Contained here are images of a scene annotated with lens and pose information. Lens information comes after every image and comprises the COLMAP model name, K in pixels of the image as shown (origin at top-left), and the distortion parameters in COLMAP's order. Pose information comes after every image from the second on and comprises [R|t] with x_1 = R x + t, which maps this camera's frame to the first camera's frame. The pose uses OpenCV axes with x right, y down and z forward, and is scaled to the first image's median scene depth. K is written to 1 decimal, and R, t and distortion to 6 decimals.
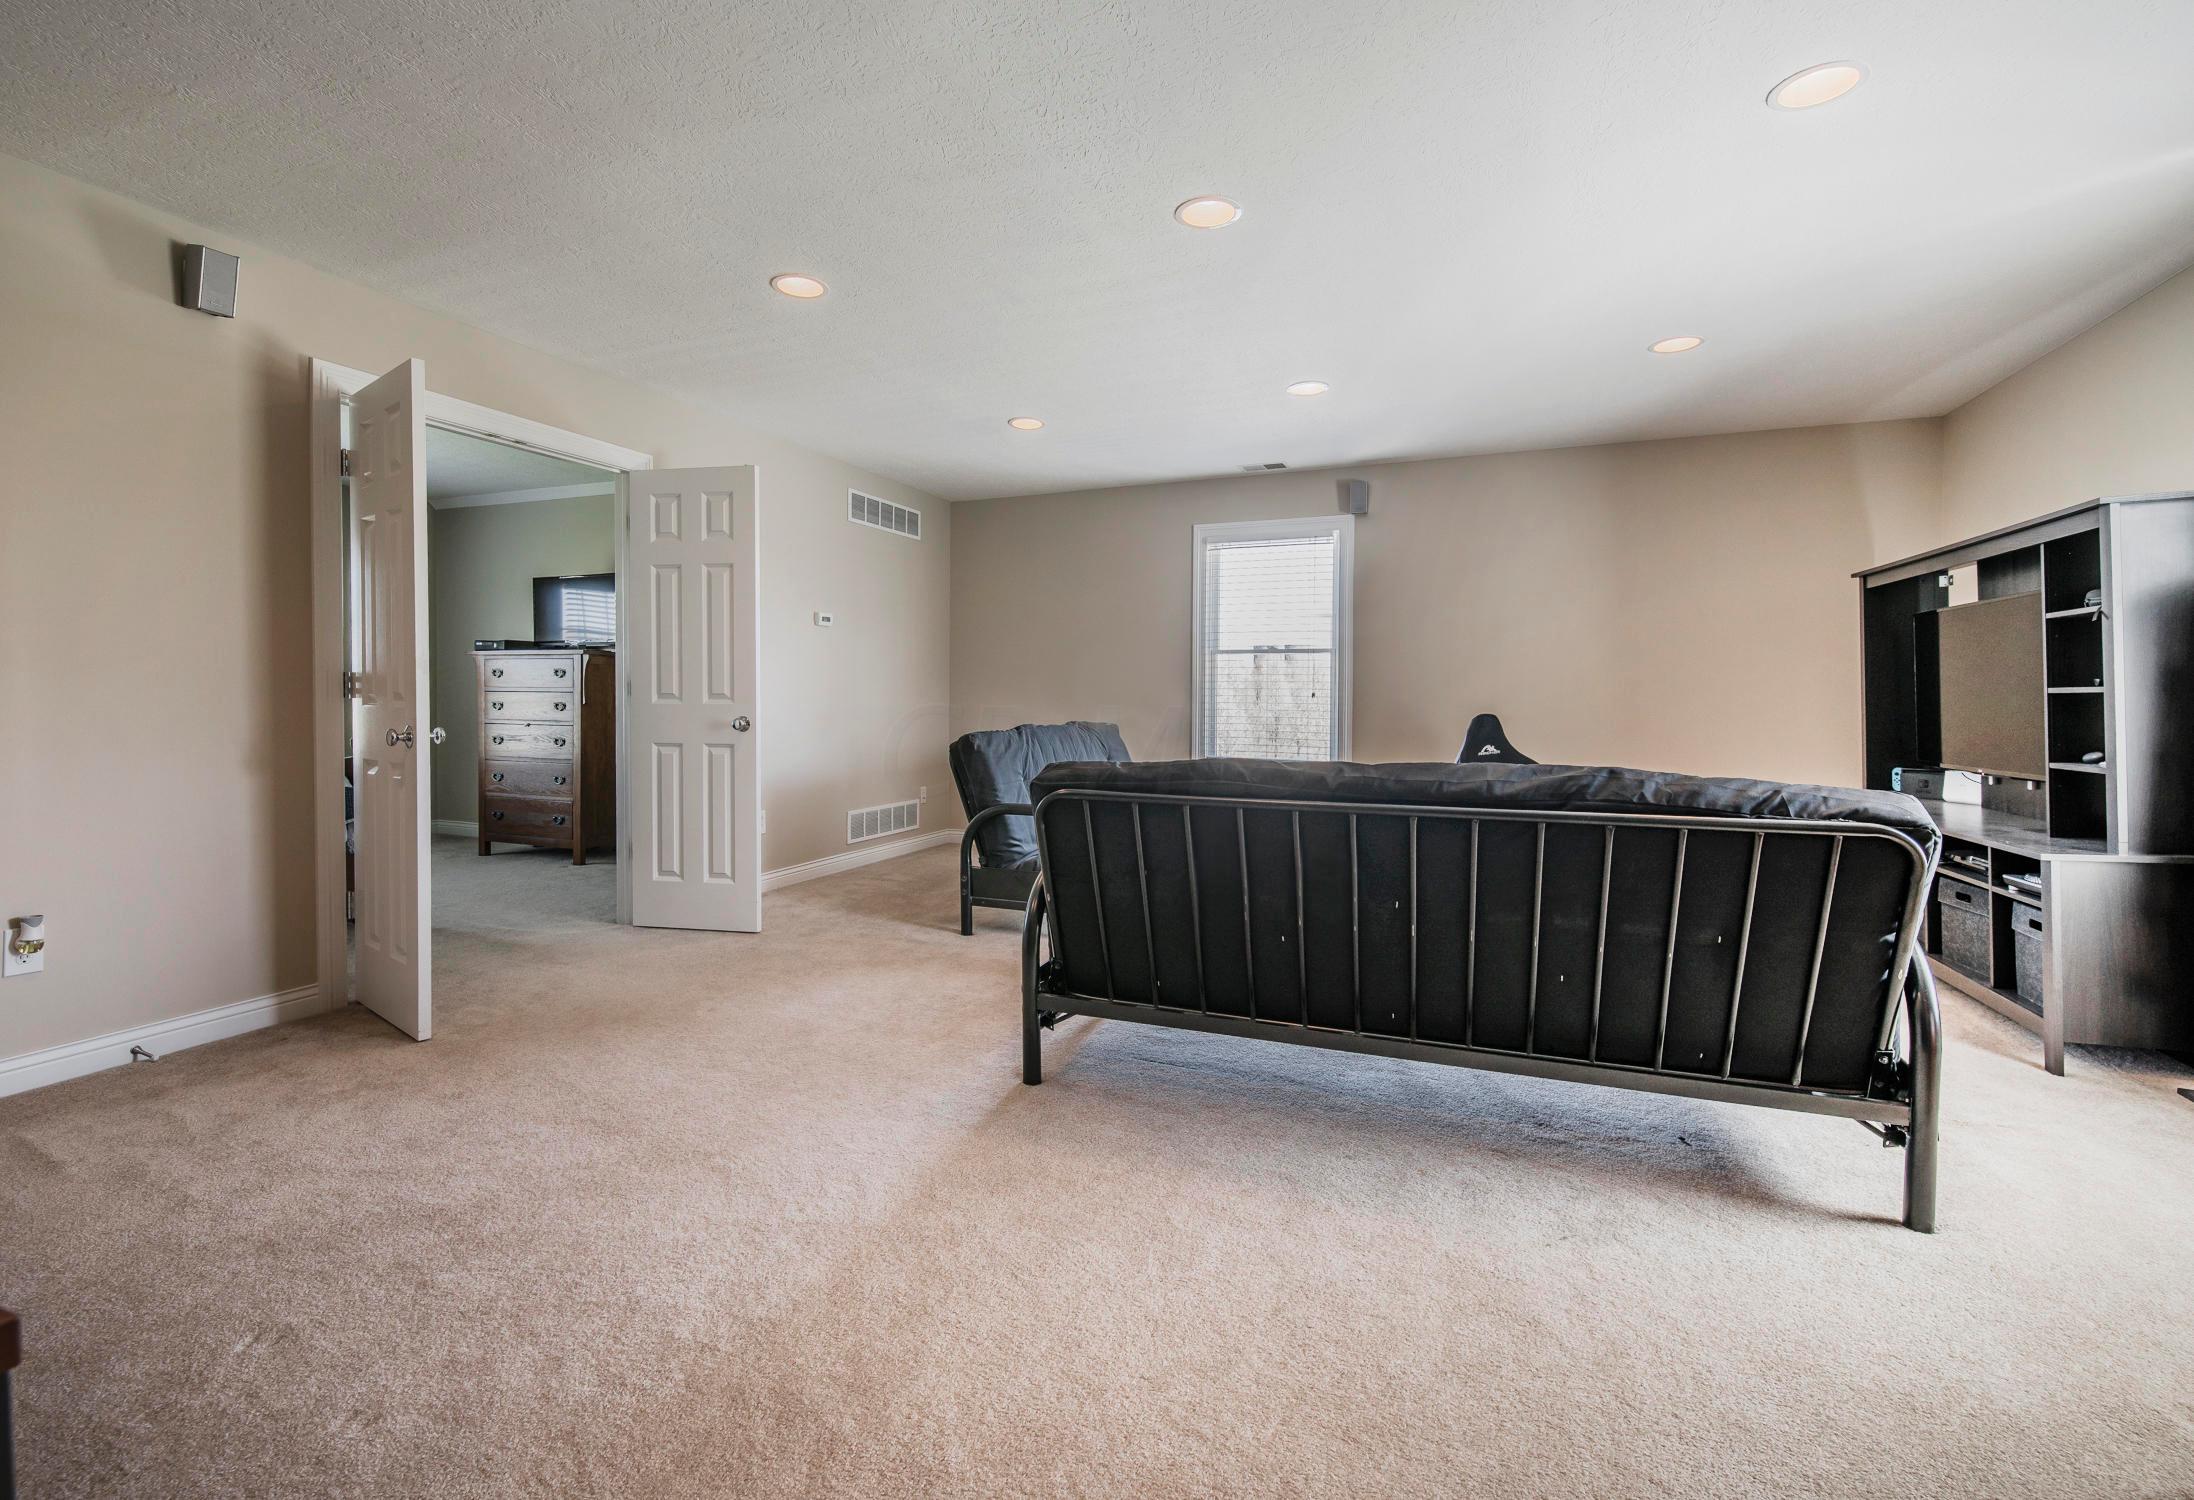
lens RADIAL K [[983.8, 0, 1092.9], [0, 983.8, 711.5], [0, 0, 1]] dist [0.001834, 0.000338]
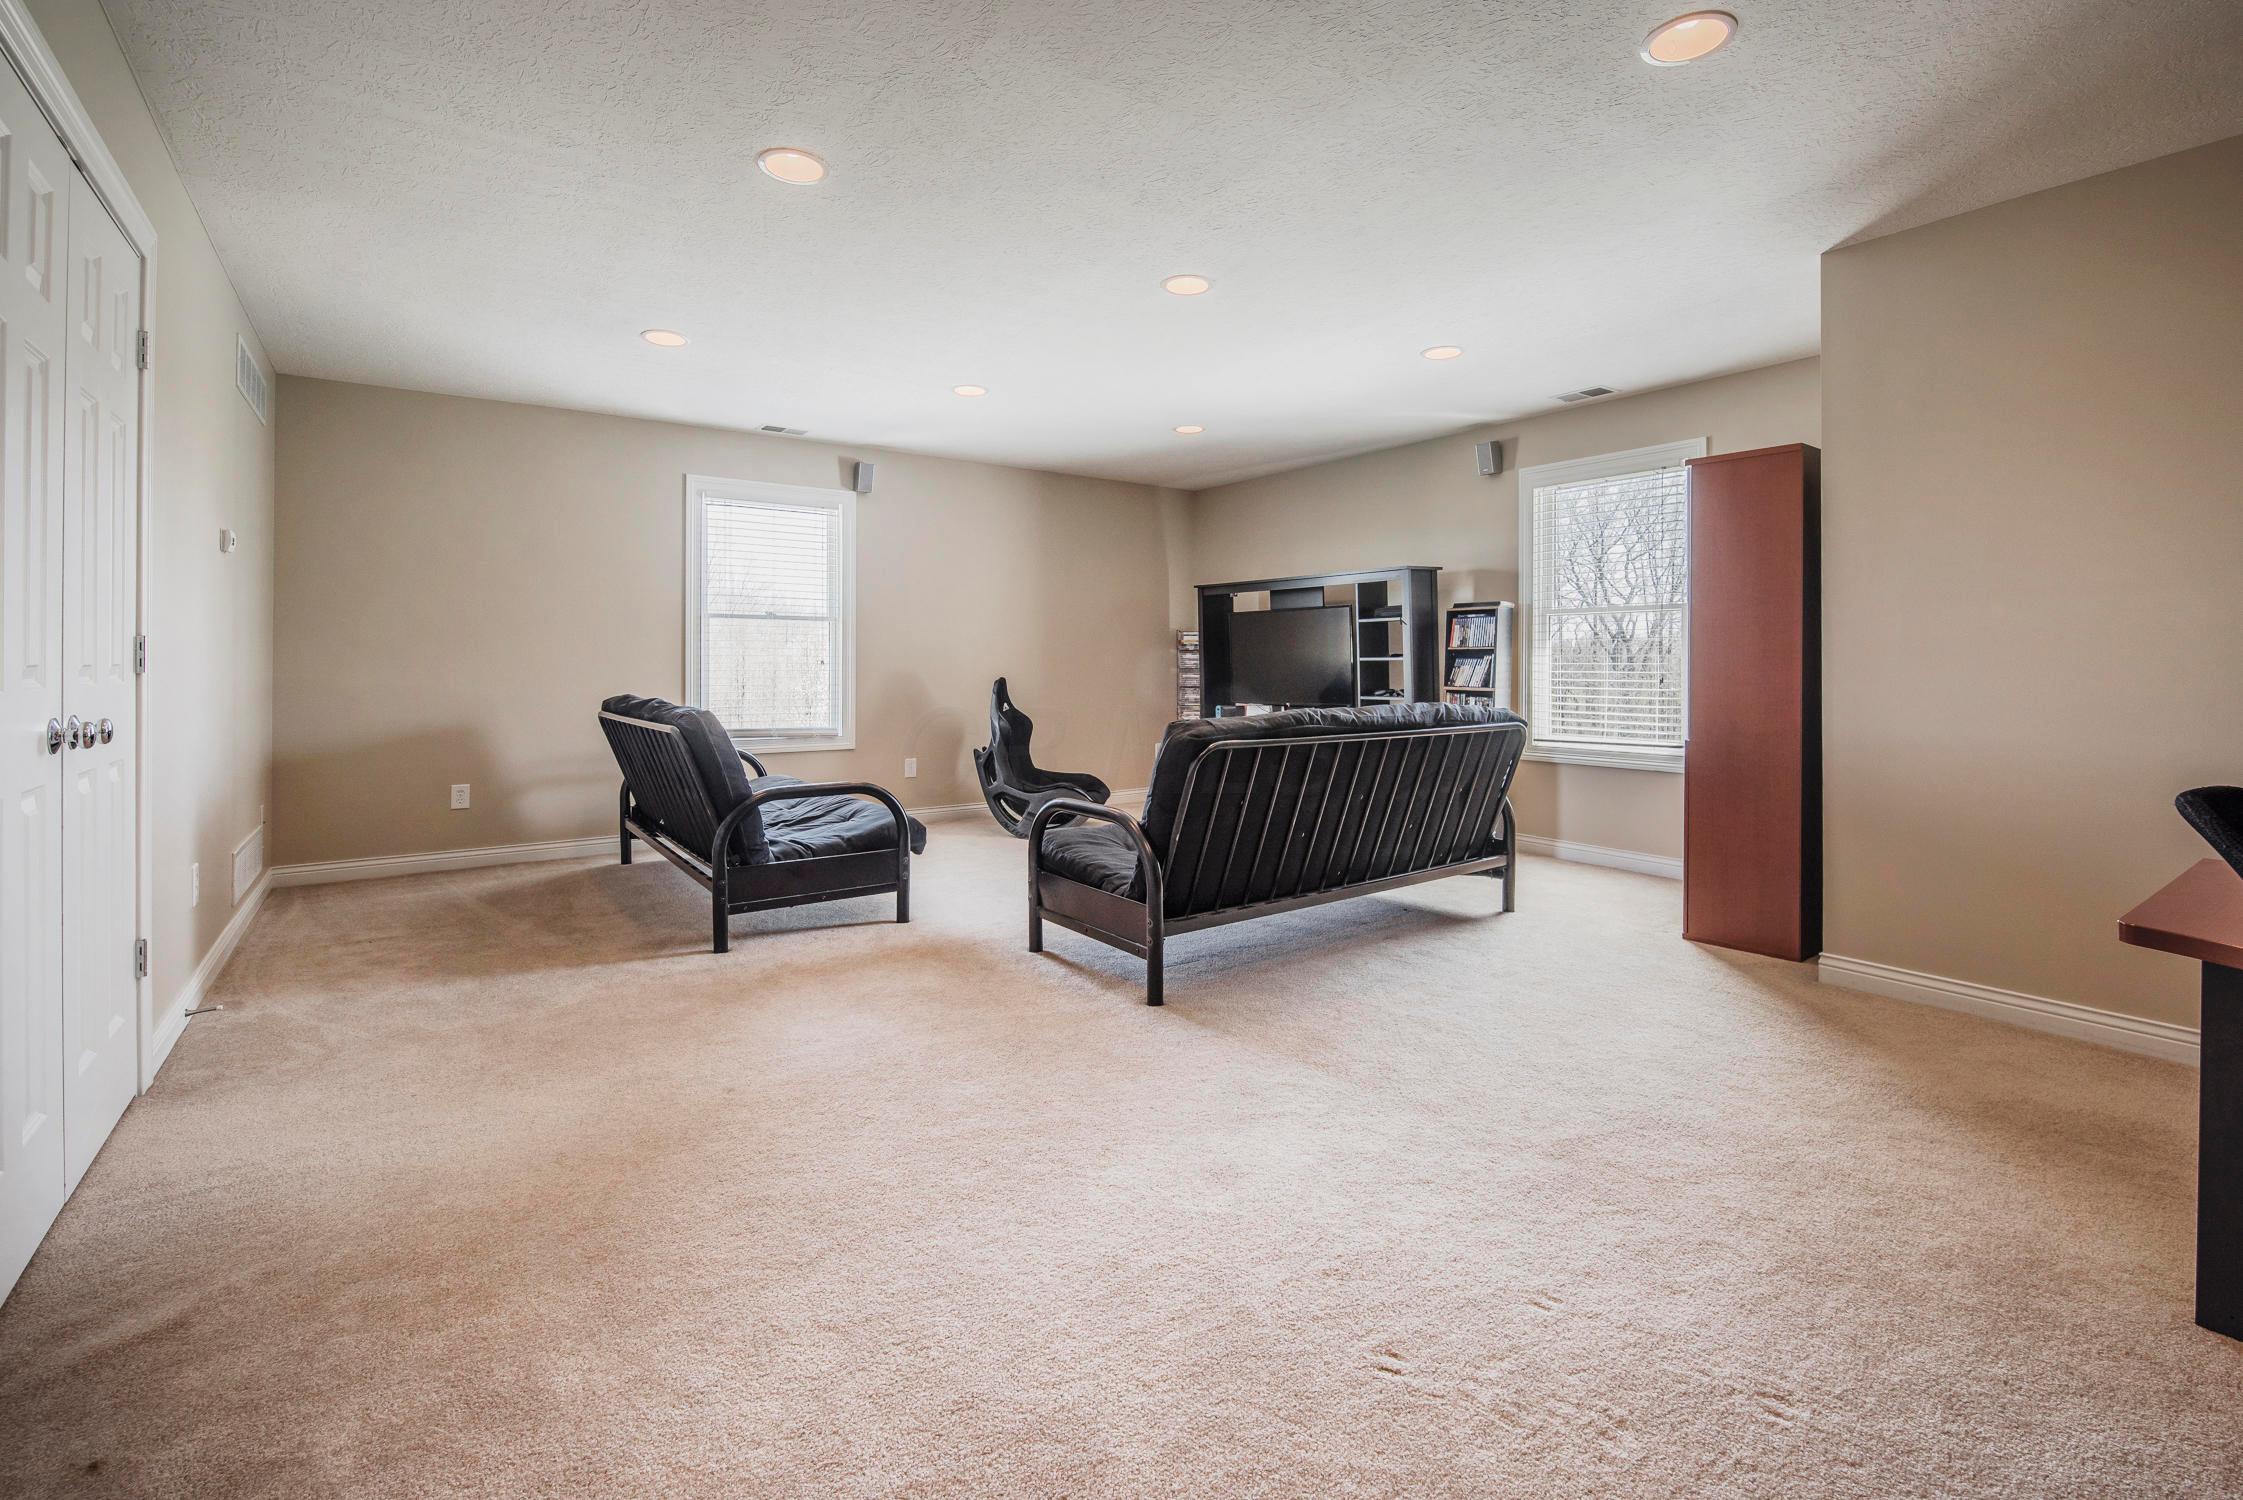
lens RADIAL K [[998.6, 0, 1128.8], [0, 998.6, 661.3], [0, 0, 1]] dist [-0.001017, -0.001039]
pose [[0.523566, -0.004336, 0.851974, -0.584465], [0.012150, 0.999923, -0.002378, -0.012945], [-0.851899, 0.011596, 0.523578, 0.220662]]
